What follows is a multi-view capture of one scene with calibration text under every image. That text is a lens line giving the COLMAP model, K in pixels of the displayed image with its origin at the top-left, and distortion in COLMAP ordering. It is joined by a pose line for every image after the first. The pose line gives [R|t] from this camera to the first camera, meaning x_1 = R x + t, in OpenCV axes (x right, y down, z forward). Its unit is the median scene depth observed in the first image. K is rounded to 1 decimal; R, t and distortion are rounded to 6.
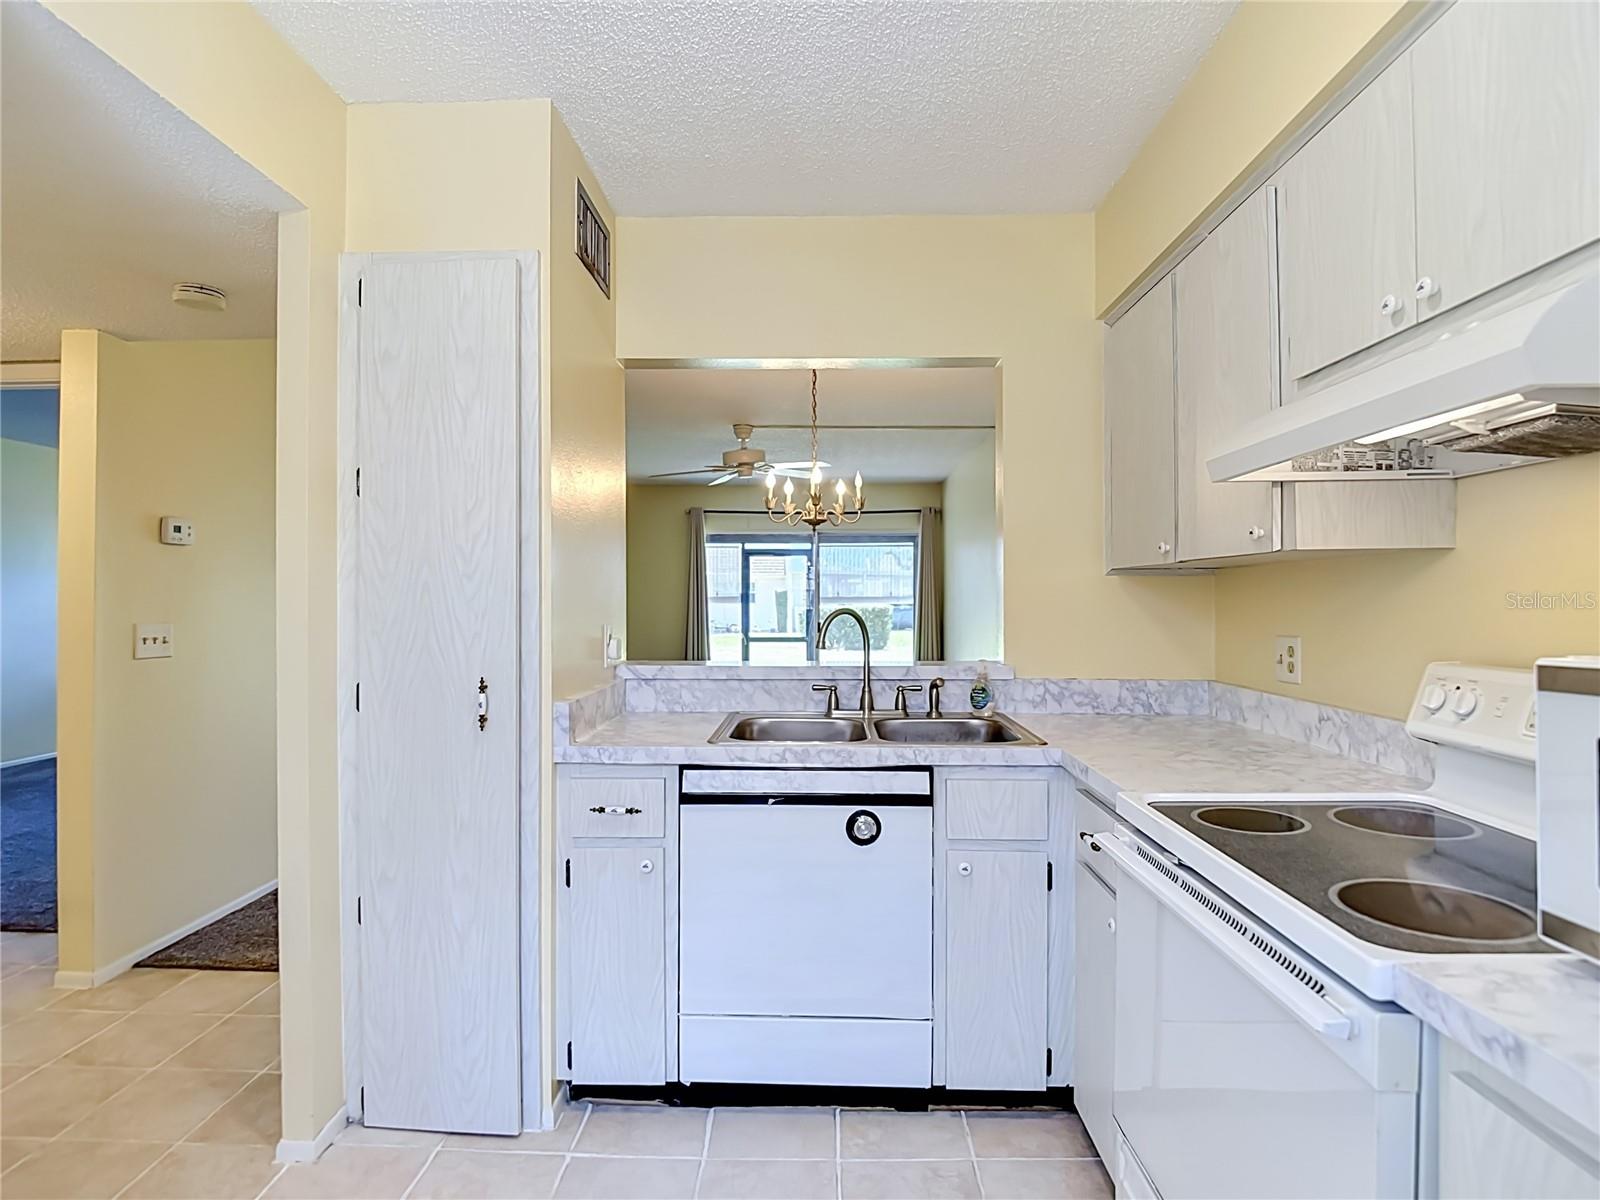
lens RADIAL K [[846.5, 0, 796.0], [0, 846.5, 601.0], [0, 0, 1]] dist [0.003610, -0.026480]
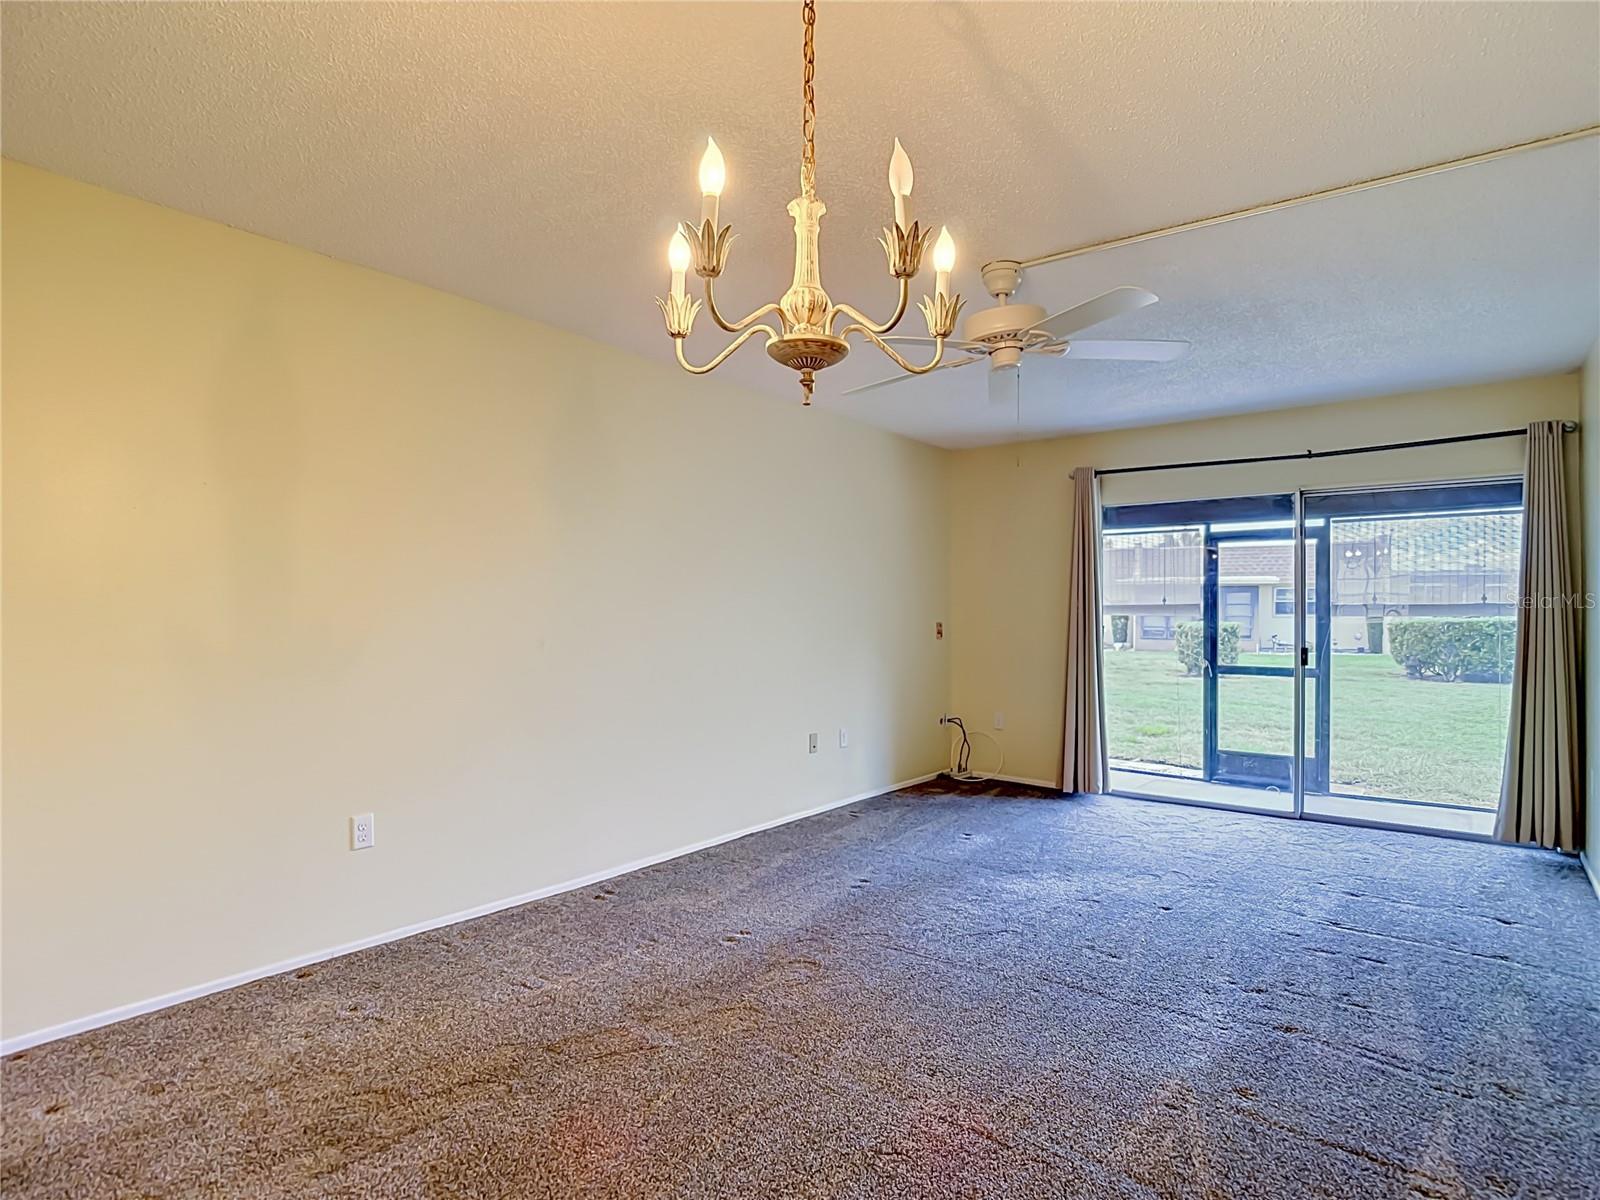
lens RADIAL K [[836.4, 0, 793.8], [0, 836.4, 607.9], [0, 0, 1]] dist [-0.020139, -0.011596]
pose [[0.792913, 0.001436, -0.609334, 0.323173], [-0.003058, 0.999994, -0.001623, -0.000886], [0.609328, 0.003150, 0.792912, 1.174746]]
